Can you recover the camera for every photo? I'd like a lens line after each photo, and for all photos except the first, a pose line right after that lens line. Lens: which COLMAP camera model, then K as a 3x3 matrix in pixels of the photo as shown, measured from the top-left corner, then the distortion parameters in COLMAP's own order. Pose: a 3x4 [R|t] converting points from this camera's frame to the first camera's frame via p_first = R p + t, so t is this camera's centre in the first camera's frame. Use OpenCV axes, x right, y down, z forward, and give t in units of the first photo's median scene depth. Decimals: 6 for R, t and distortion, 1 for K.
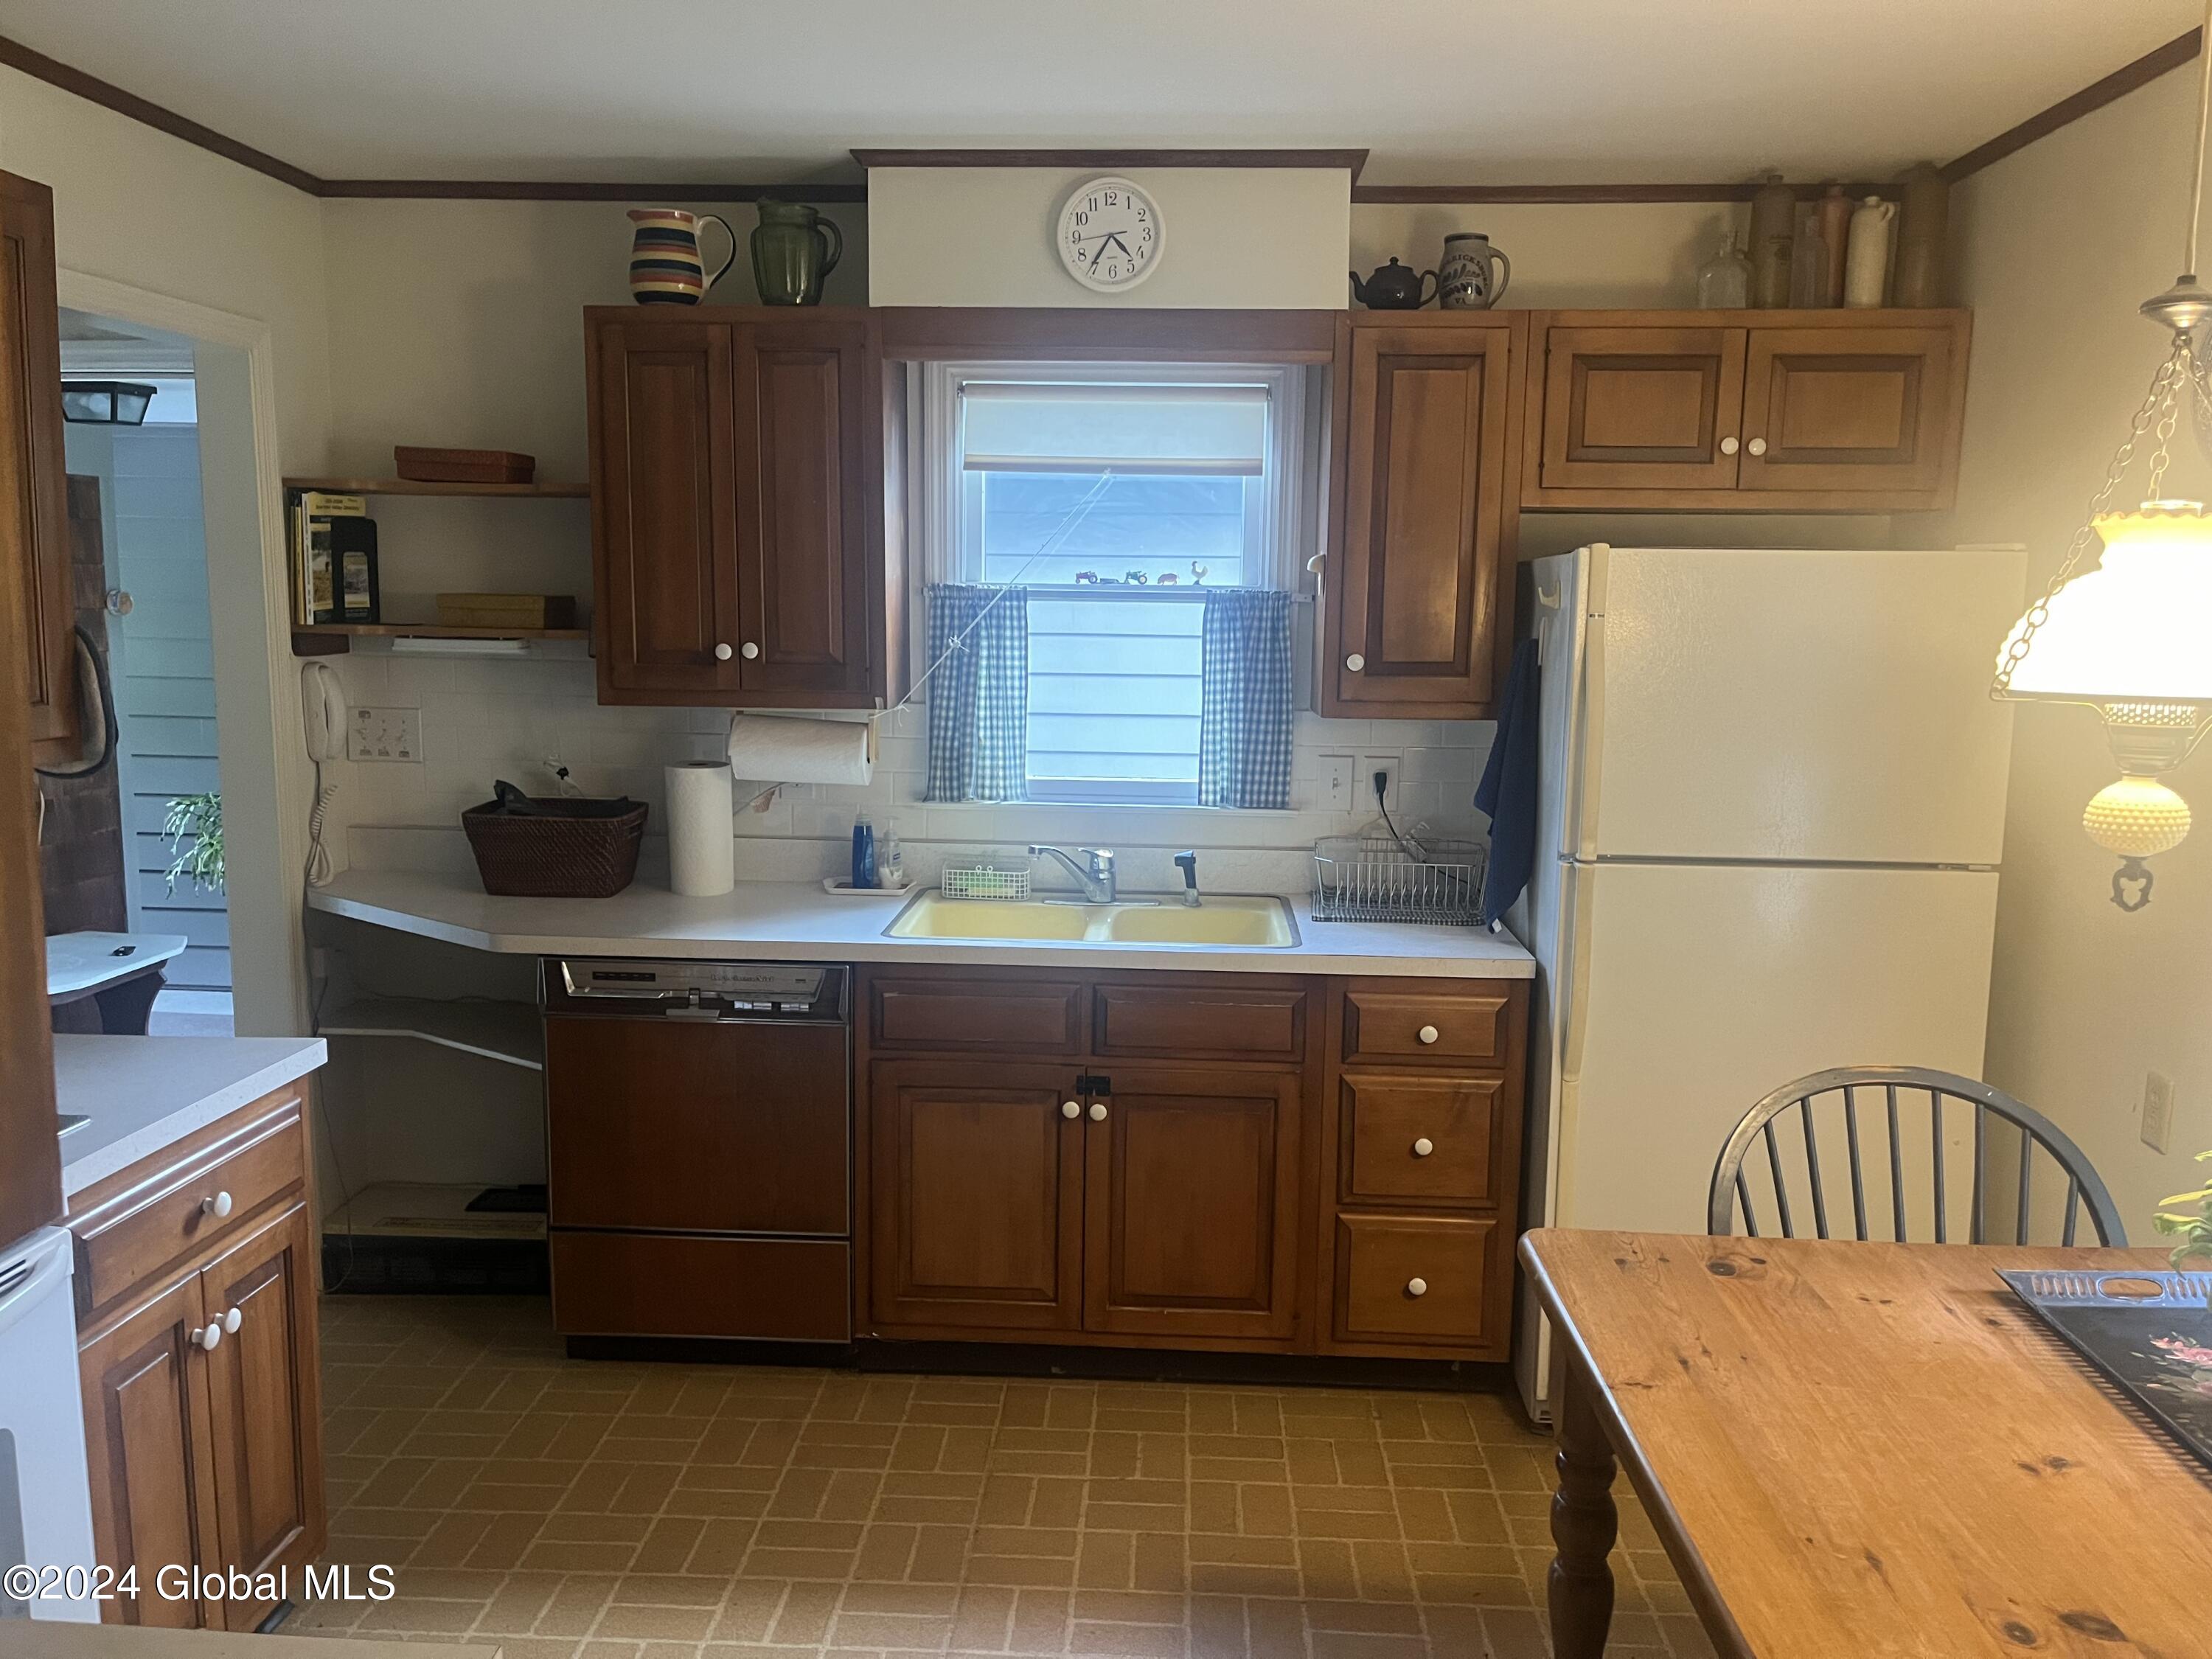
lens RADIAL K [[1677.0, 0, 1106.4], [0, 1677.0, 836.1], [0, 0, 1]] dist [0.061279, -0.059616]
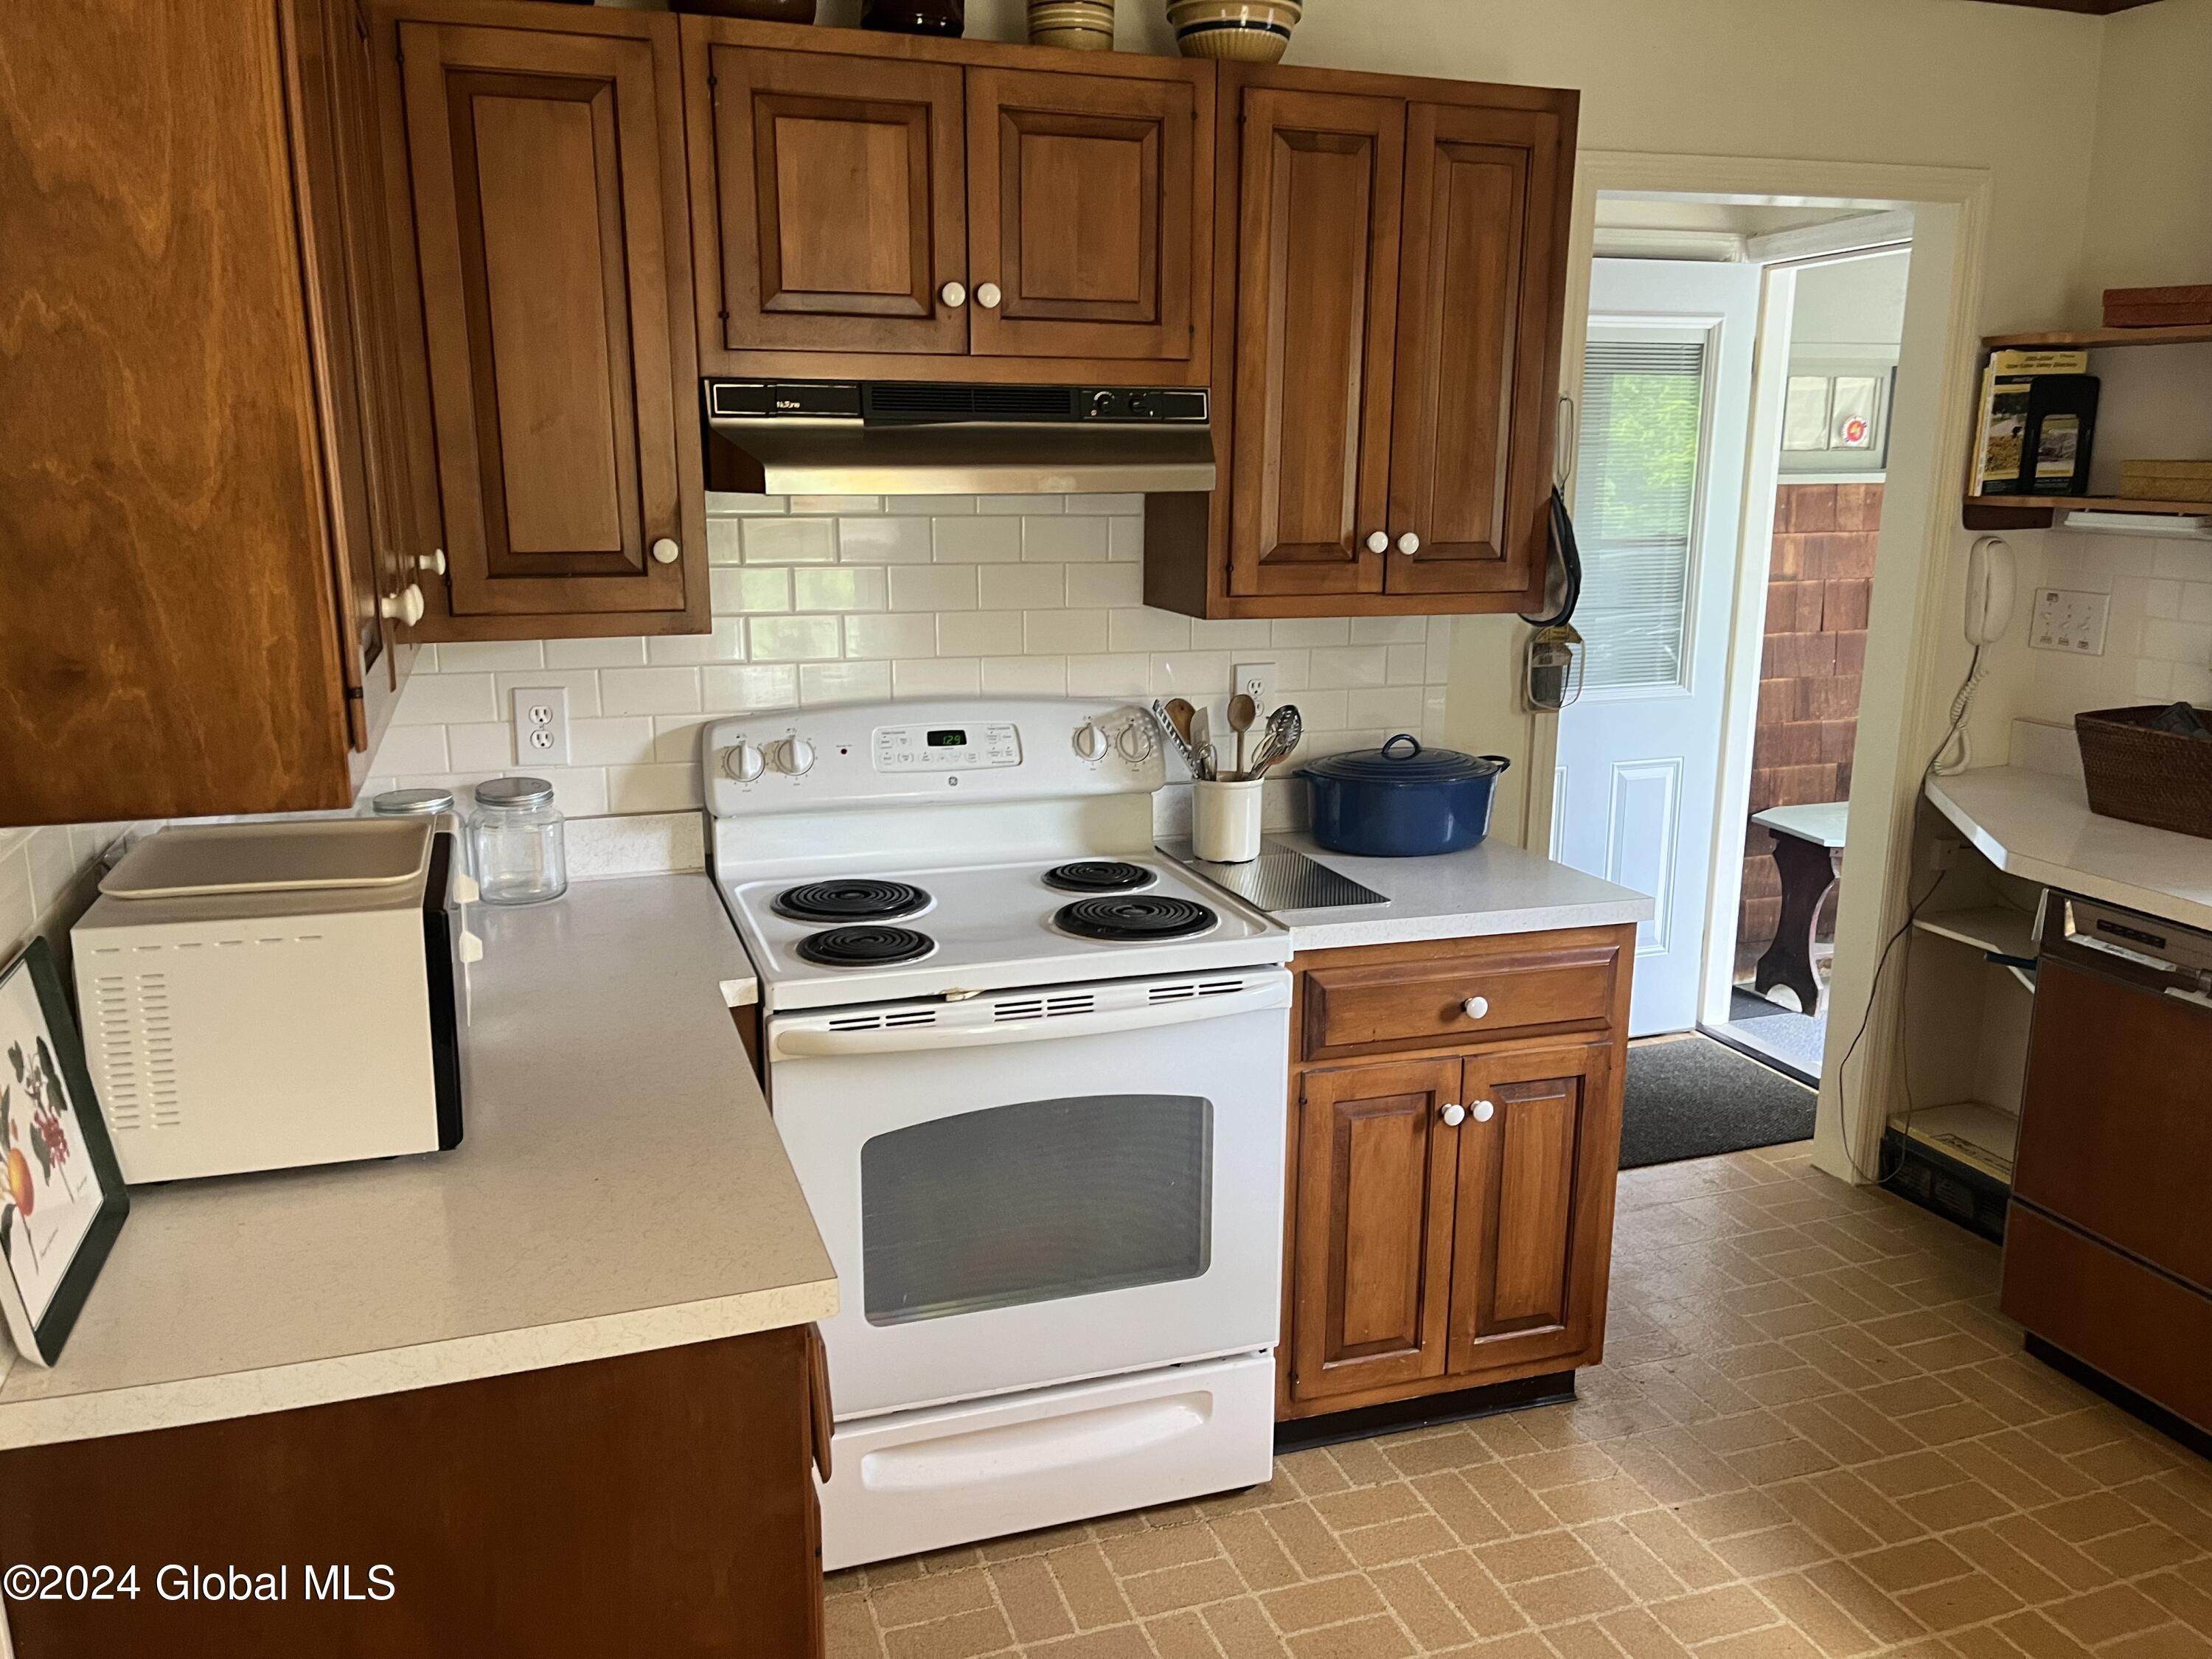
lens RADIAL K [[1677.0, 0, 1091.7], [0, 1677.0, 851.5], [0, 0, 1]] dist [0.061279, -0.059616]
pose [[0.360391, 0.198423, -0.911453, 0.248718], [-0.127192, 0.978441, 0.162715, -0.023119], [0.924089, 0.057288, 0.377860, 0.205163]]
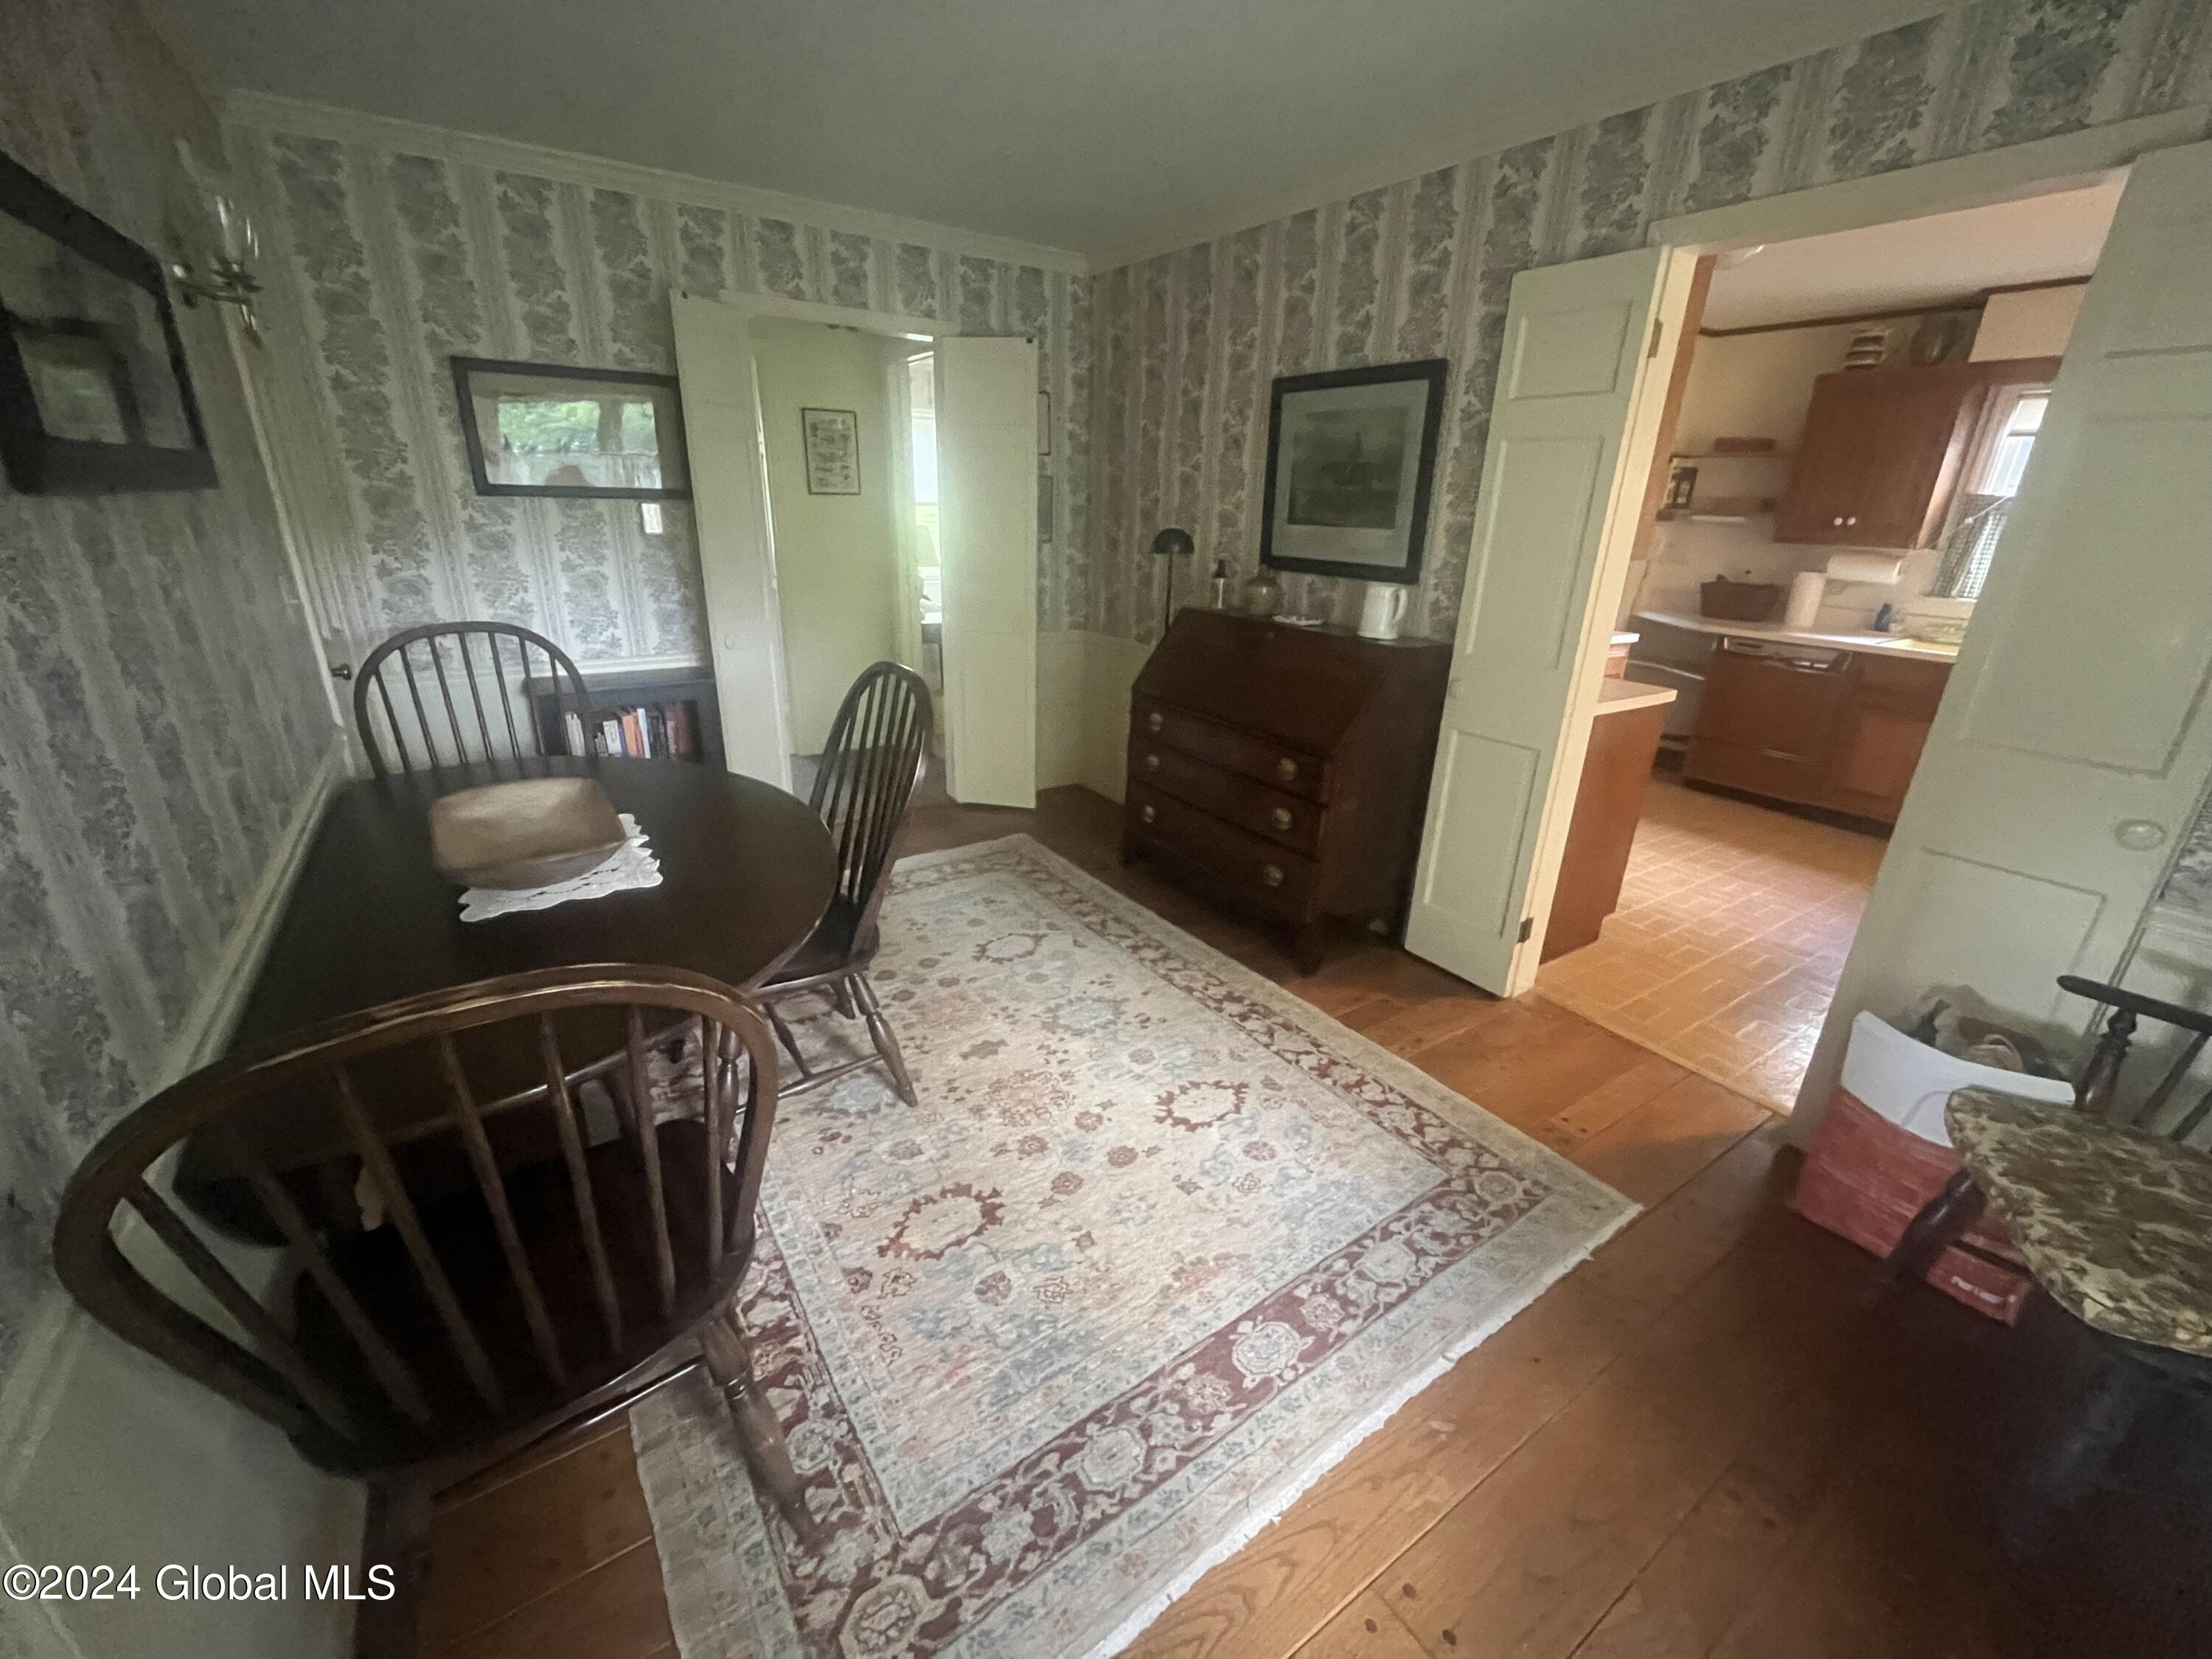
lens RADIAL K [[897.8, 0, 1095.1], [0, 897.8, 828.7], [0, 0, 1]] dist [-0.004081, -0.000806]
pose [[0.585737, 0.283969, -0.759126, 0.242992], [-0.137512, 0.957853, 0.252205, 0.133220], [0.798750, -0.043337, 0.600100, -0.630653]]
